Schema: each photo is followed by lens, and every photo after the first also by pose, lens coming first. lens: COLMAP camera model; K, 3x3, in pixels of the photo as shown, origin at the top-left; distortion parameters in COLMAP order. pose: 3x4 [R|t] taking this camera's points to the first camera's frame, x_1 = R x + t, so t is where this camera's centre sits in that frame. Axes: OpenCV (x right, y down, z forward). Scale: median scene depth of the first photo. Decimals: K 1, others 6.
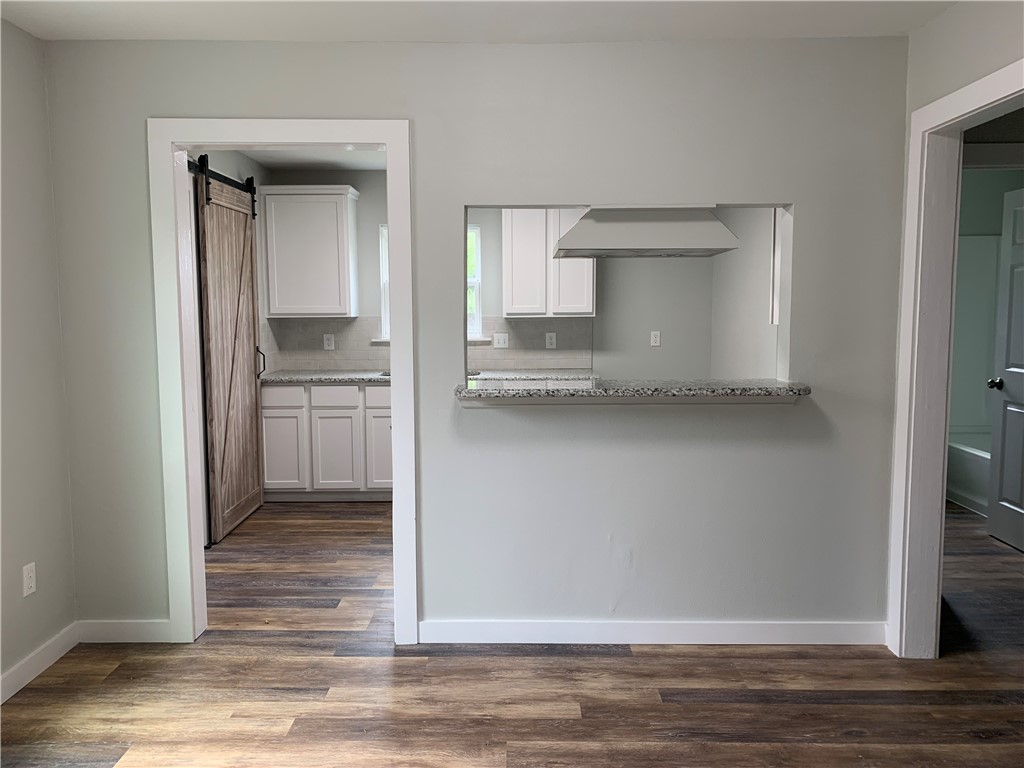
lens RADIAL K [[779.7, 0, 512.0], [0, 779.7, 384.0], [0, 0, 1]] dist [0.048333, -0.061233]
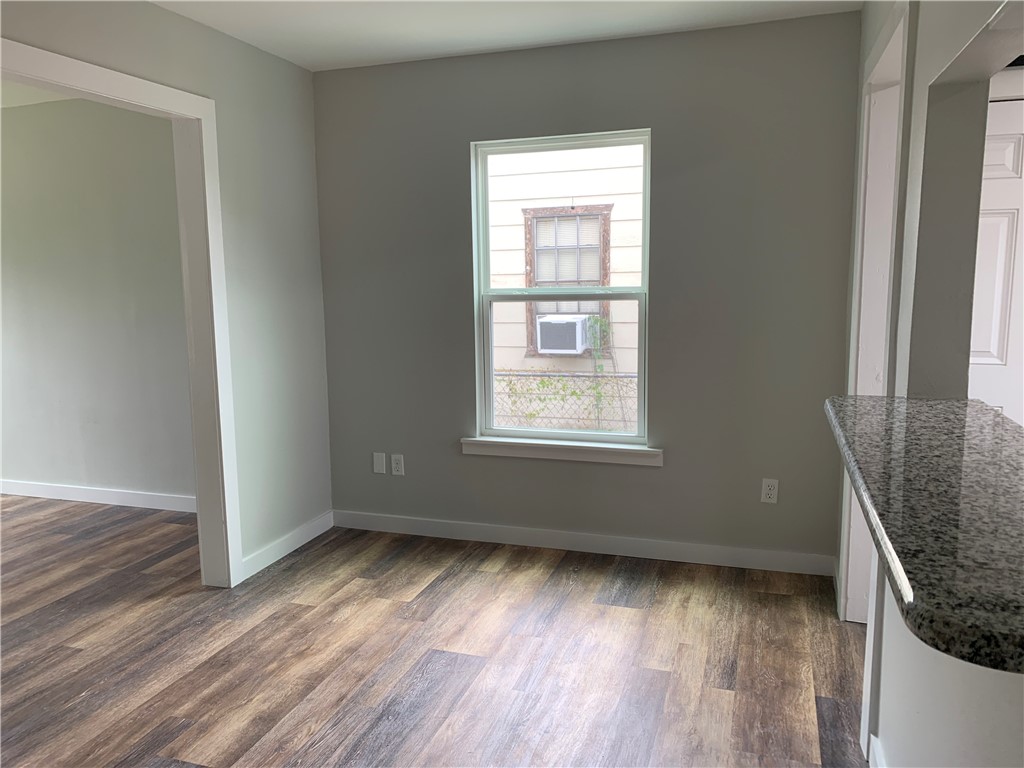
lens RADIAL K [[779.7, 0, 512.0], [0, 779.7, 384.0], [0, 0, 1]] dist [0.048333, -0.061233]
pose [[-0.315469, 0.135189, -0.939257, 0.539936], [-0.081373, 0.982300, 0.168715, -0.074866], [0.945440, 0.129655, -0.298885, 0.822915]]
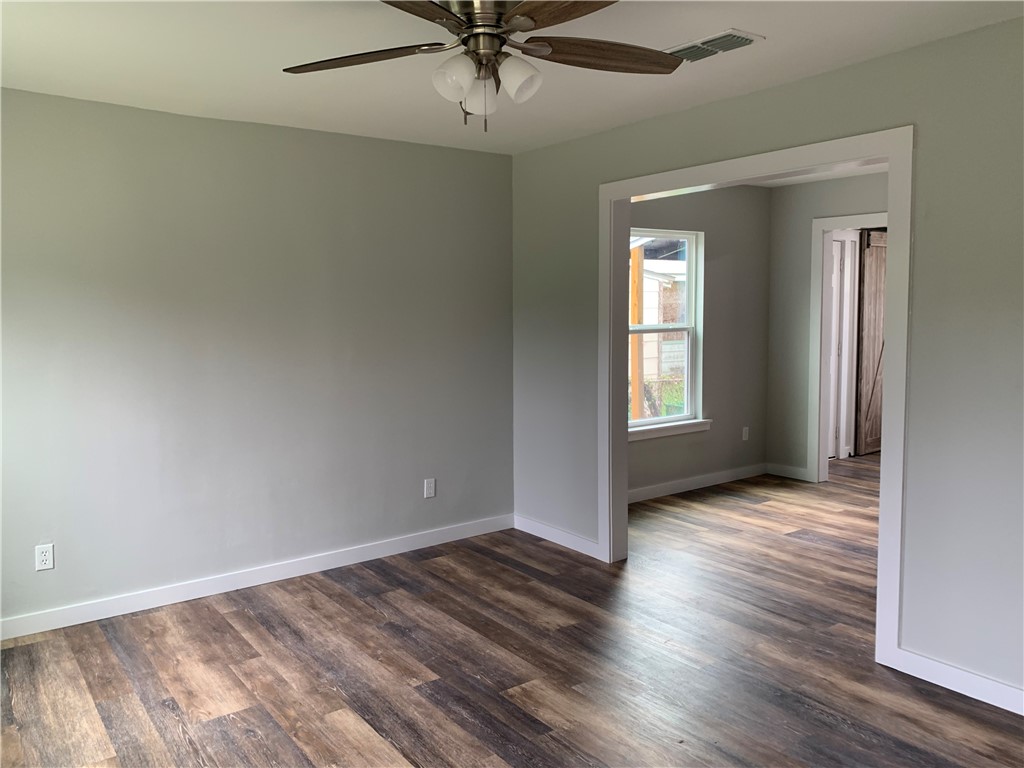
lens RADIAL K [[779.7, 0, 512.0], [0, 779.7, 384.0], [0, 0, 1]] dist [0.048333, -0.061233]
pose [[0.600738, 0.070697, -0.796314, 0.638868], [-0.069959, 0.996910, 0.035729, 0.063603], [0.796379, 0.034245, 0.603827, -0.747807]]
